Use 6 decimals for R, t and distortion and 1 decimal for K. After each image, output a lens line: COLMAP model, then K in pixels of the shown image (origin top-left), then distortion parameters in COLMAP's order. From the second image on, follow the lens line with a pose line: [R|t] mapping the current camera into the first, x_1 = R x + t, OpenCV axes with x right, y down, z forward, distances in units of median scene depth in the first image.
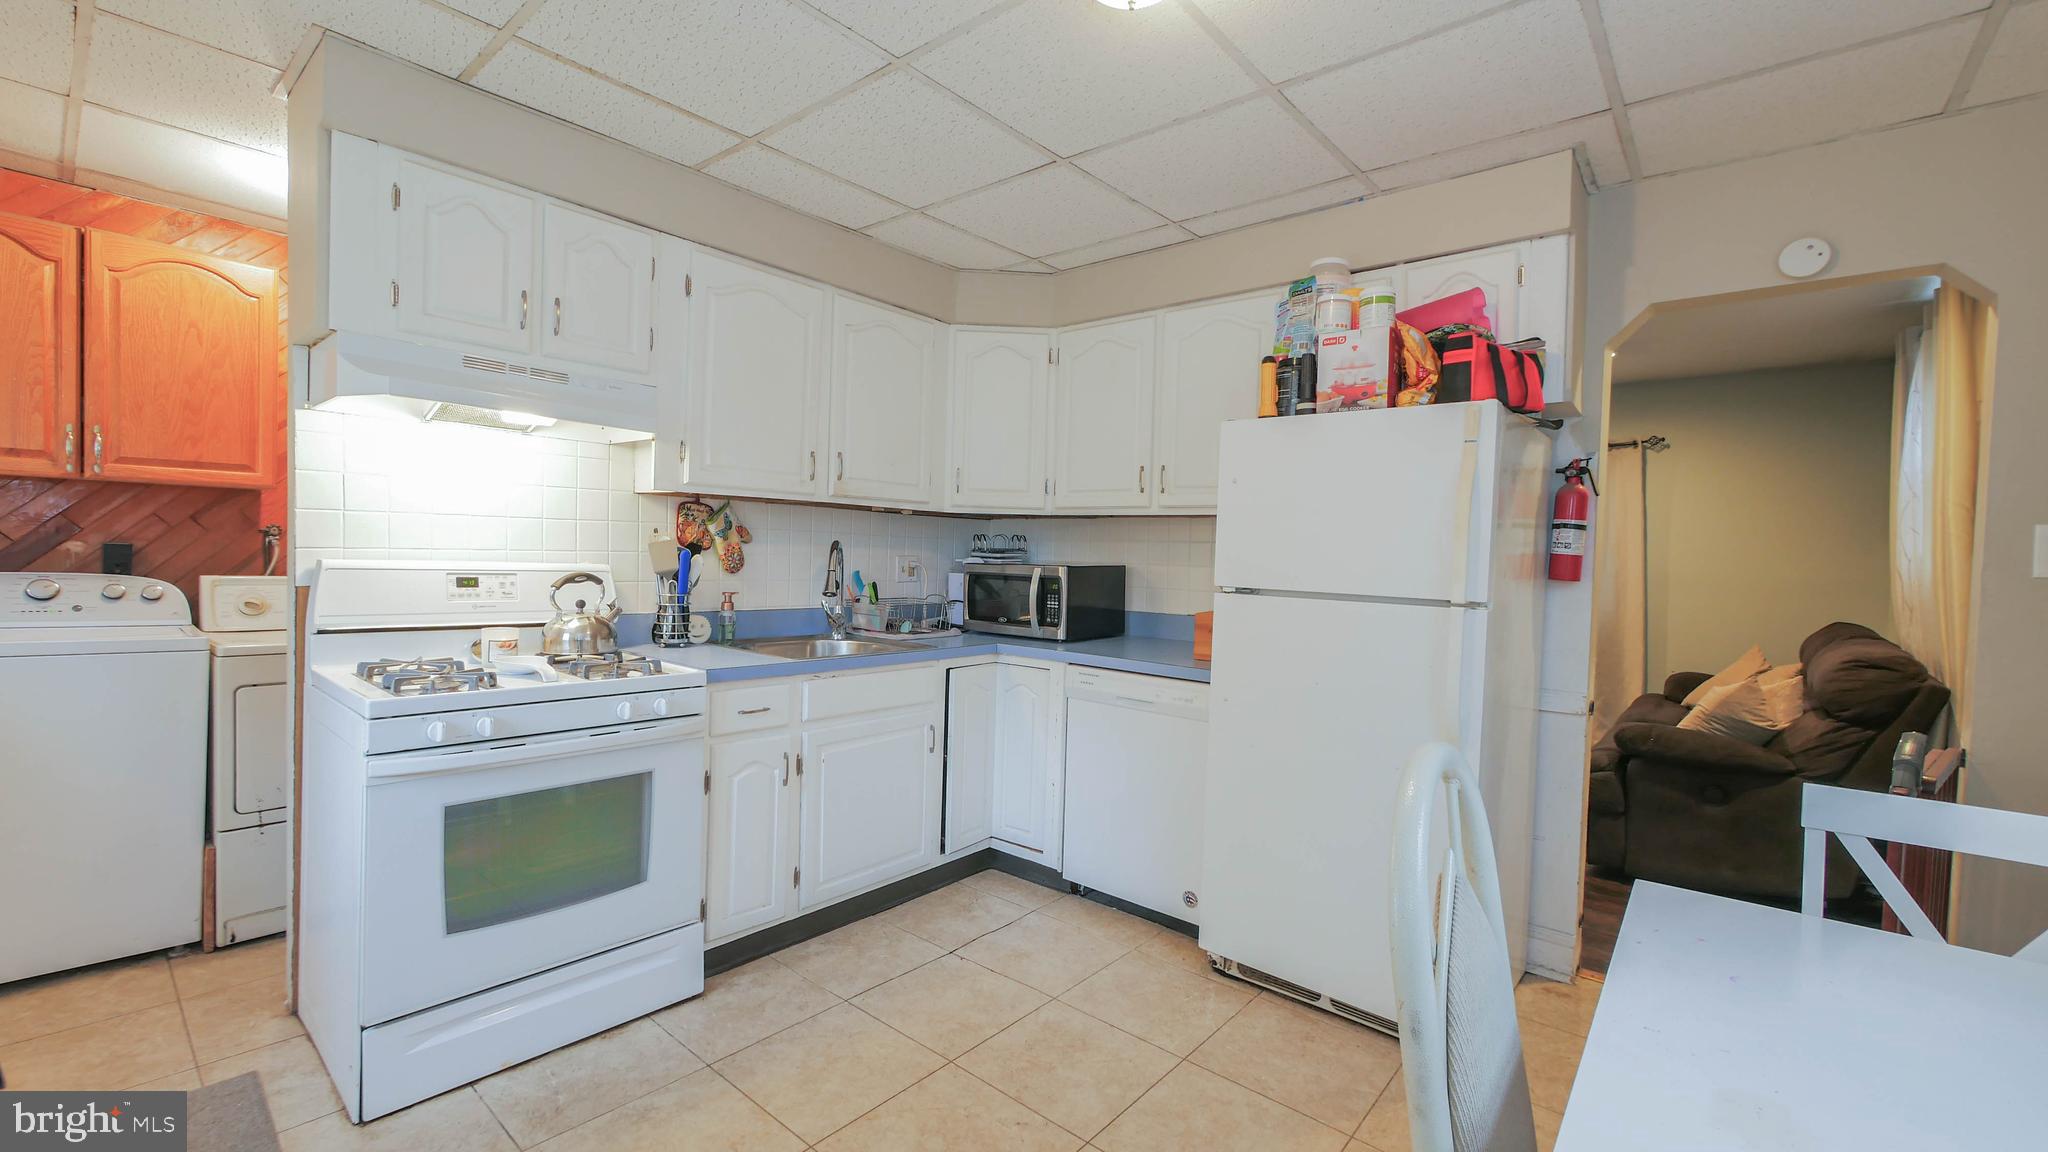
lens RADIAL K [[843.0, 0, 1011.5], [0, 843.0, 575.9], [0, 0, 1]] dist [-0.008304, -0.000047]
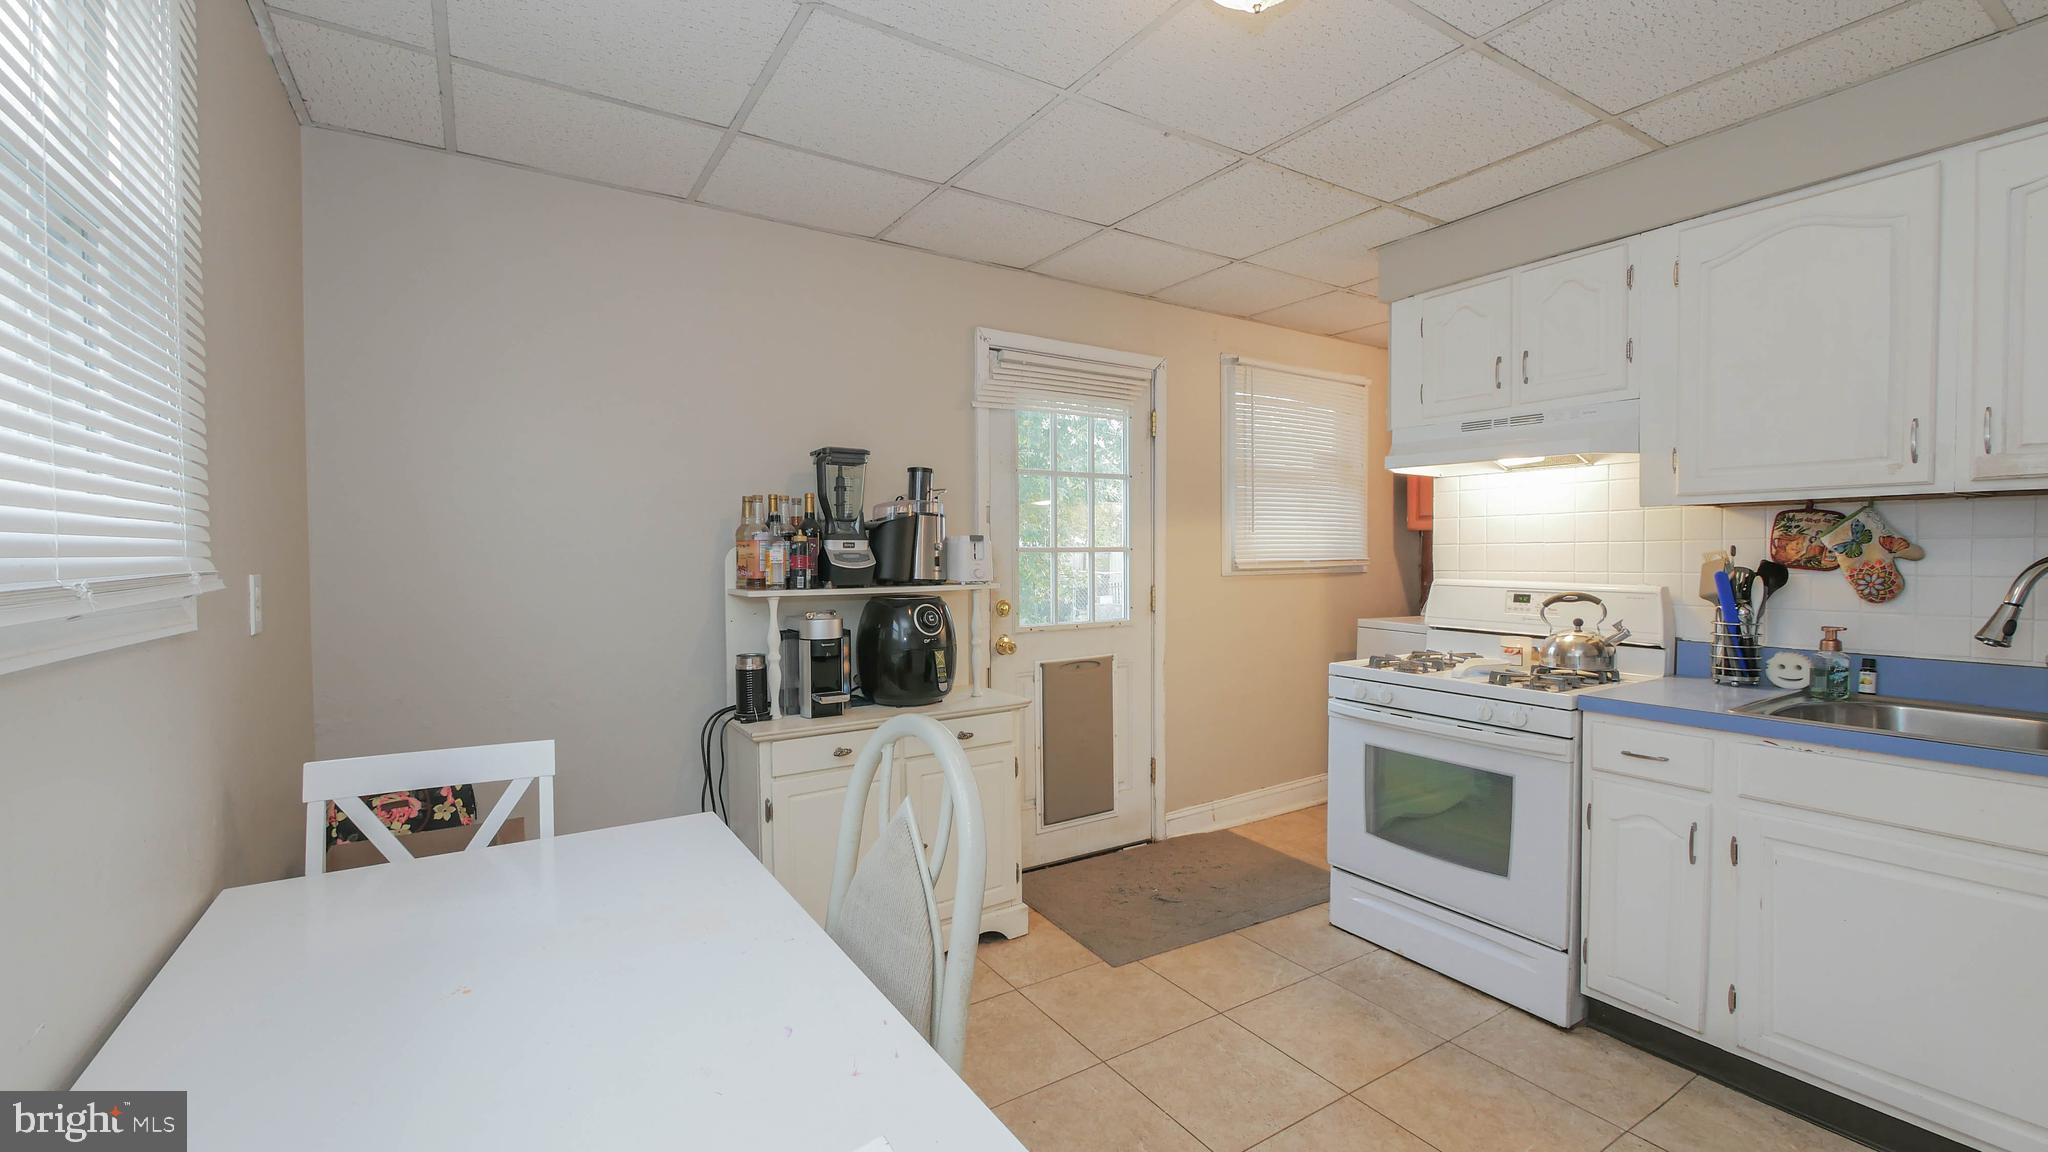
lens RADIAL K [[843.0, 0, 1011.5], [0, 843.0, 575.9], [0, 0, 1]] dist [-0.008304, -0.000047]
pose [[-0.295770, -0.004129, -0.955250, 0.711300], [-0.032345, 0.999461, 0.005694, -0.007771], [0.954711, 0.032581, -0.295744, 0.635792]]
